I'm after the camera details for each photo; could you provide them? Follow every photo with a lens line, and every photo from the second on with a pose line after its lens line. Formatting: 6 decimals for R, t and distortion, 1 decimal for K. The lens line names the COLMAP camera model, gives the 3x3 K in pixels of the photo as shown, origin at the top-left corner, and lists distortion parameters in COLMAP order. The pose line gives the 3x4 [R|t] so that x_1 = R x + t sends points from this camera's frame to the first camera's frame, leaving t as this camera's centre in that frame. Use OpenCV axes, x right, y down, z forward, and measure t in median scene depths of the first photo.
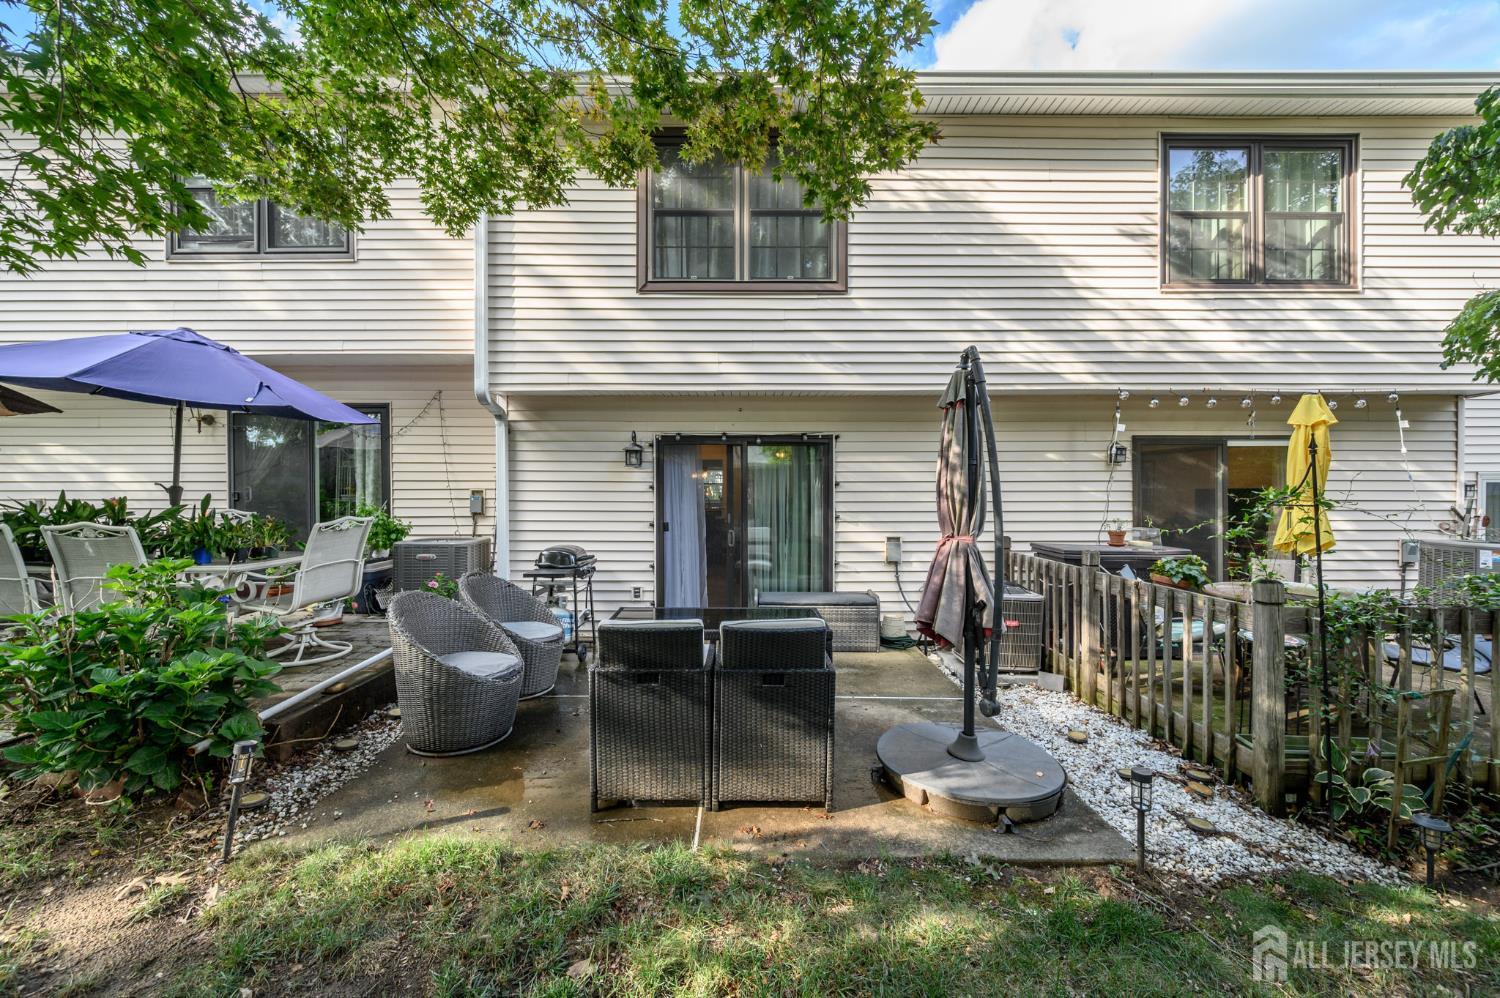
lens RADIAL K [[586.3, 0, 752.9], [0, 586.3, 491.3], [0, 0, 1]] dist [-0.000186, -0.000977]
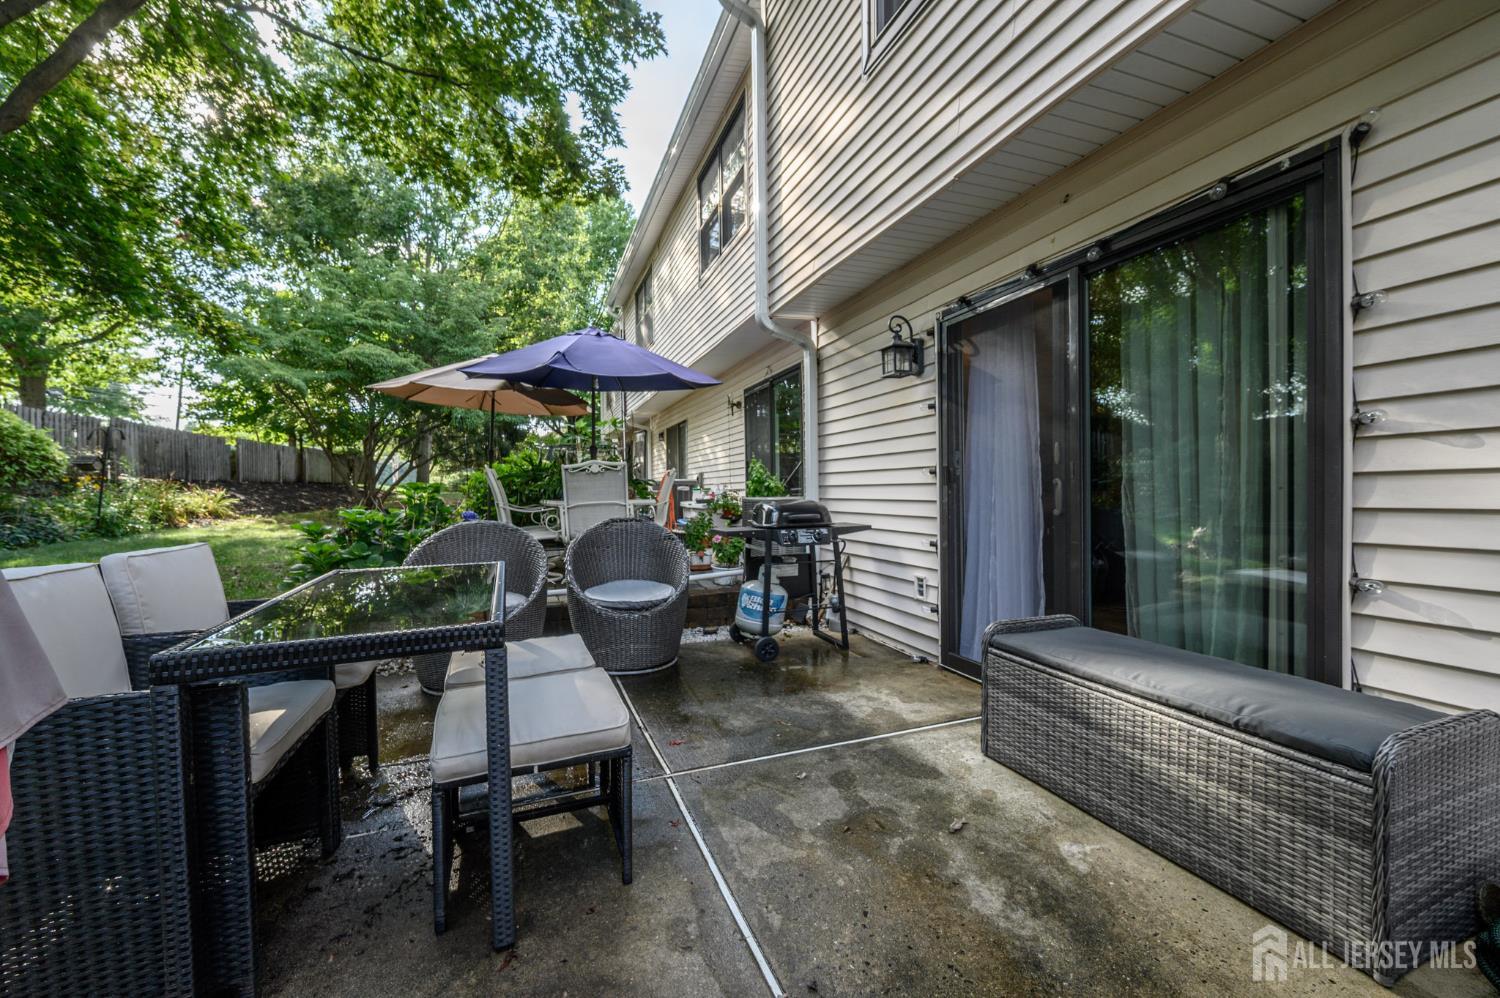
lens RADIAL K [[586.3, 0, 741.6], [0, 586.3, 501.9], [0, 0, 1]] dist [-0.000186, -0.000977]
pose [[0.347447, 0.012145, -0.937621, 0.306103], [0.002852, 0.999898, 0.014009, 0.077991], [0.937695, -0.007541, 0.347377, 0.624636]]
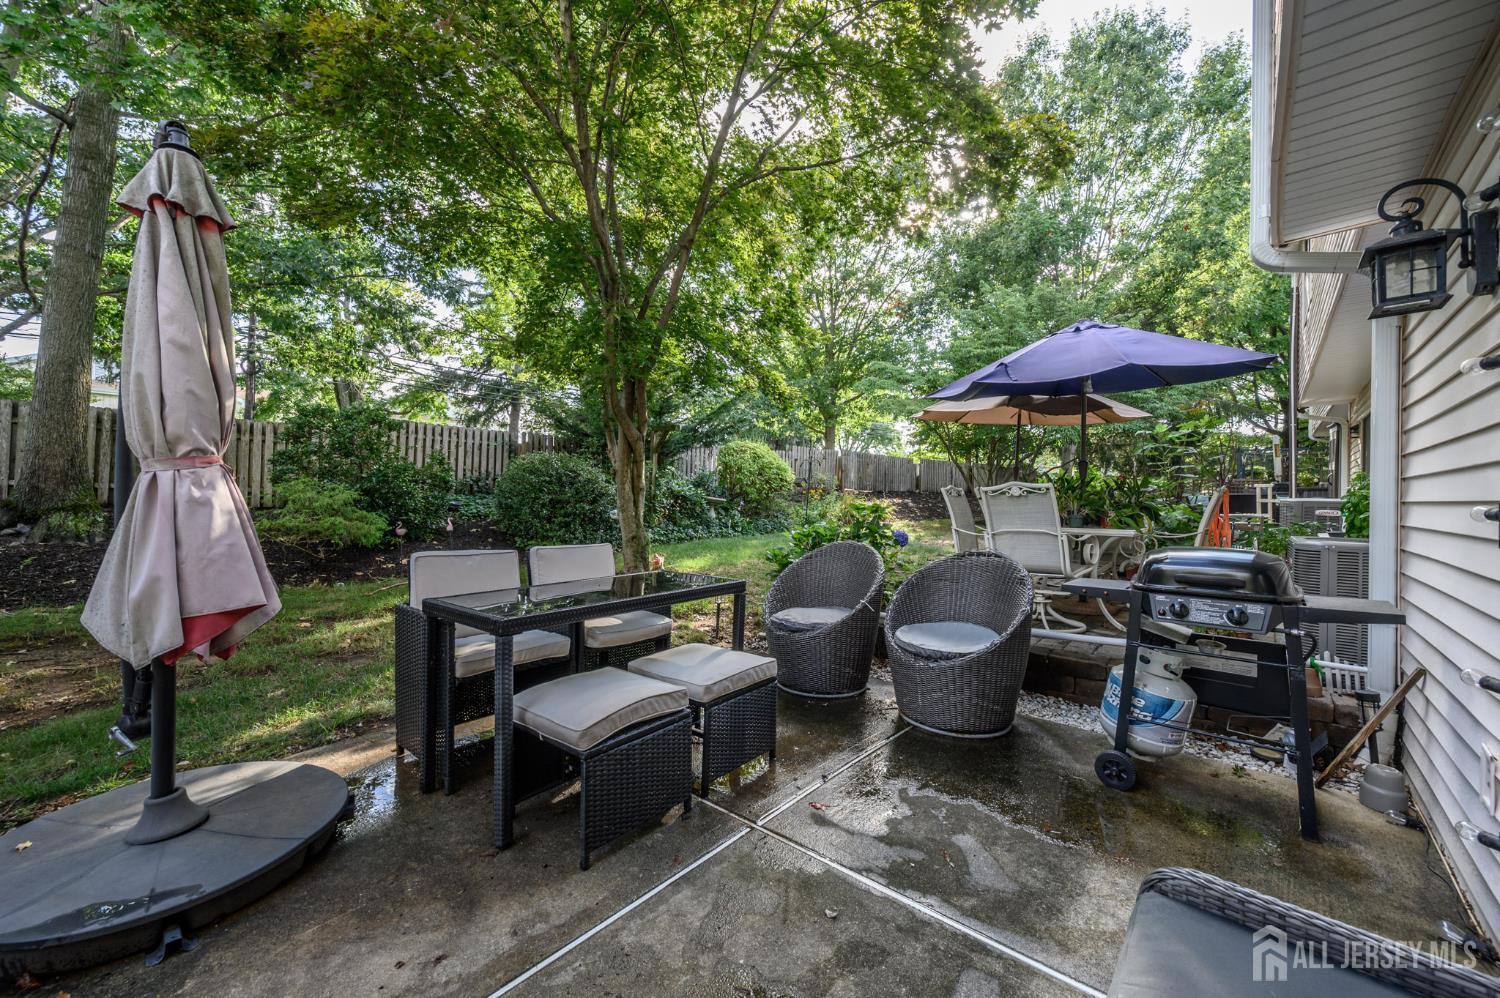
lens RADIAL K [[586.3, 0, 756.7], [0, 586.3, 496.2], [0, 0, 1]] dist [-0.000186, -0.000977]
pose [[-0.656170, -0.013727, -0.754488, 0.217763], [-0.022692, 0.999741, 0.001546, 0.055935], [0.754272, 0.018135, -0.656312, 0.930887]]
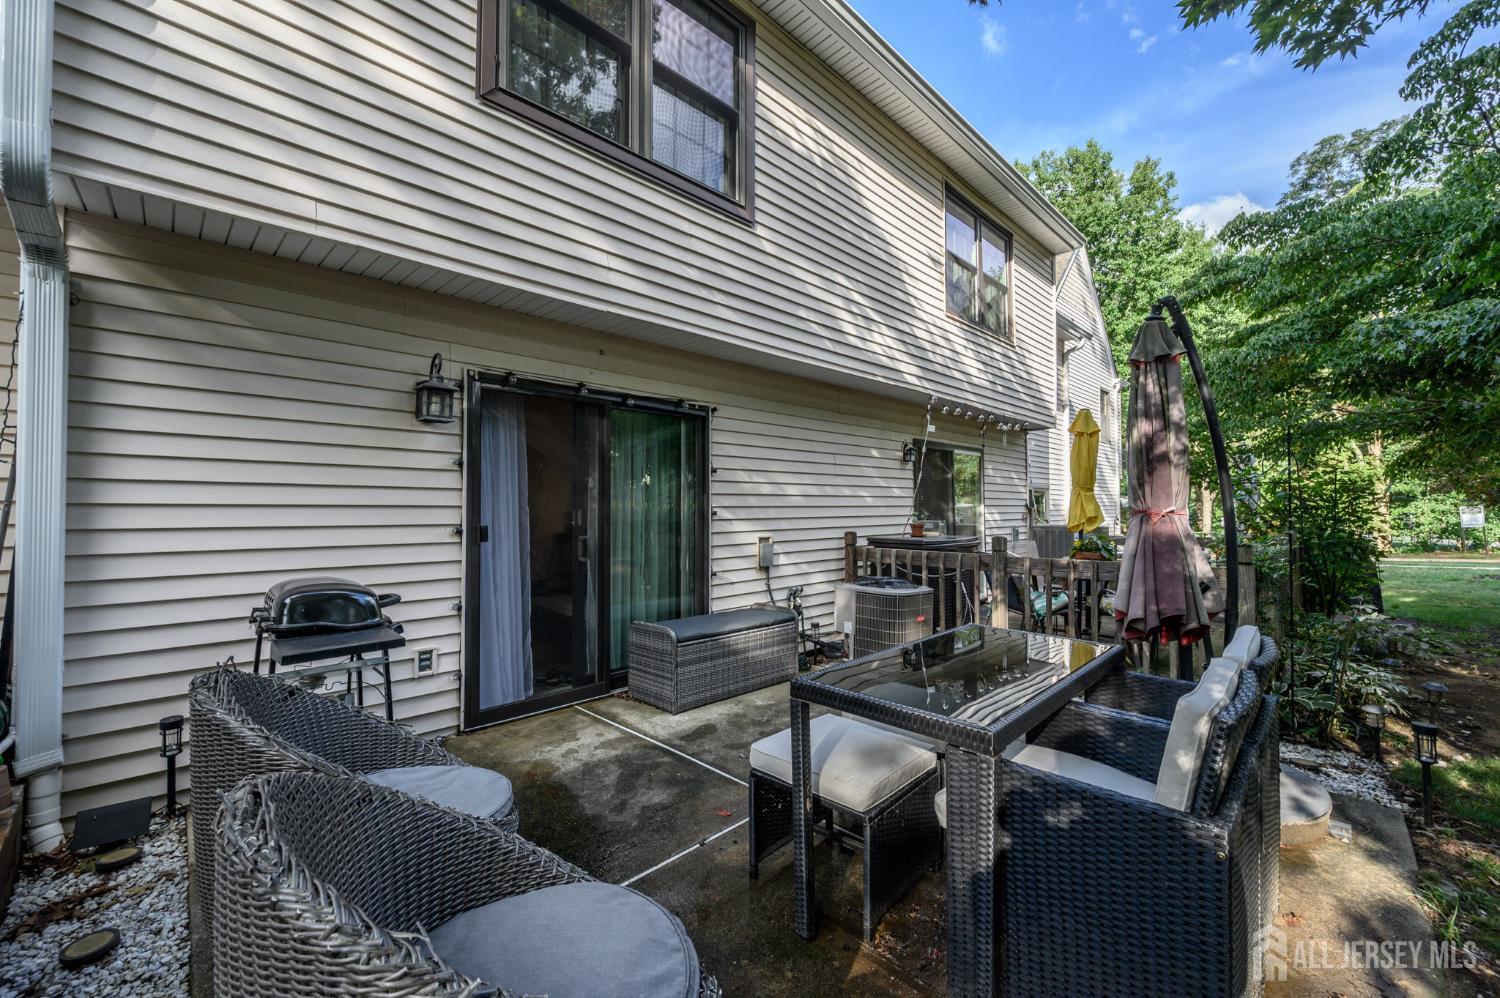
lens RADIAL K [[586.3, 0, 753.6], [0, 586.3, 496.3], [0, 0, 1]] dist [-0.000186, -0.000977]
pose [[0.716104, 0.011529, 0.697898, -0.359326], [0.008847, 0.999633, -0.025591, 0.041152], [-0.697937, 0.024500, 0.715740, 0.412454]]
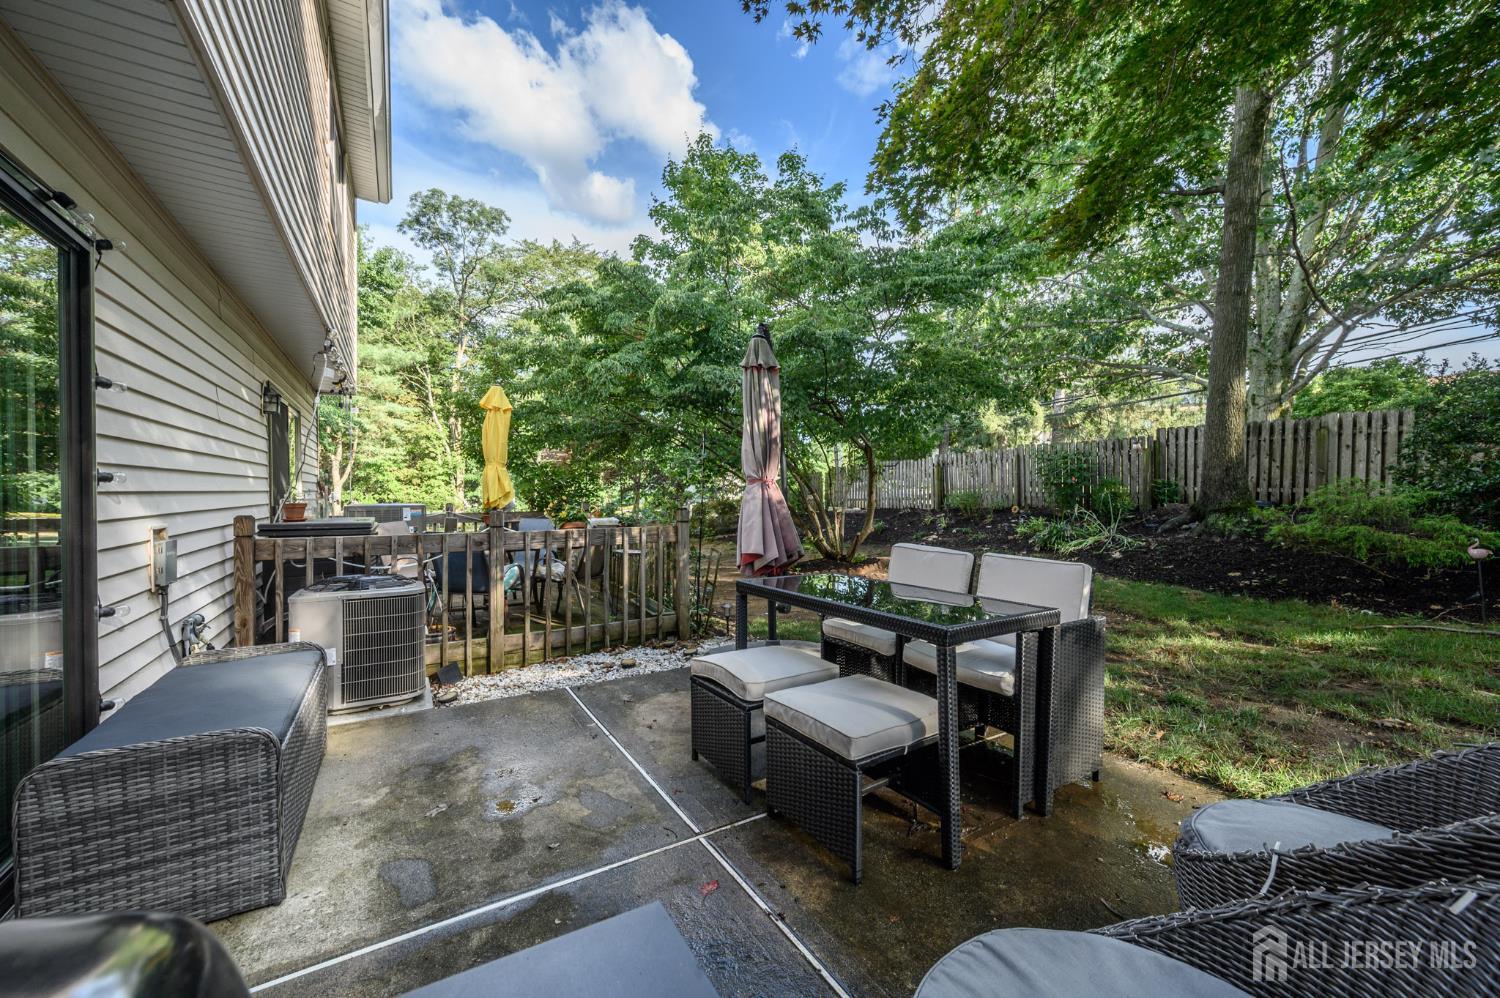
lens RADIAL K [[586.3, 0, 743.9], [0, 586.3, 498.3], [0, 0, 1]] dist [-0.000186, -0.000977]
pose [[-0.502417, -0.009821, 0.864570, -0.346879], [0.009538, 0.999812, 0.016900, 0.053002], [-0.864573, 0.016737, -0.502228, 0.850369]]
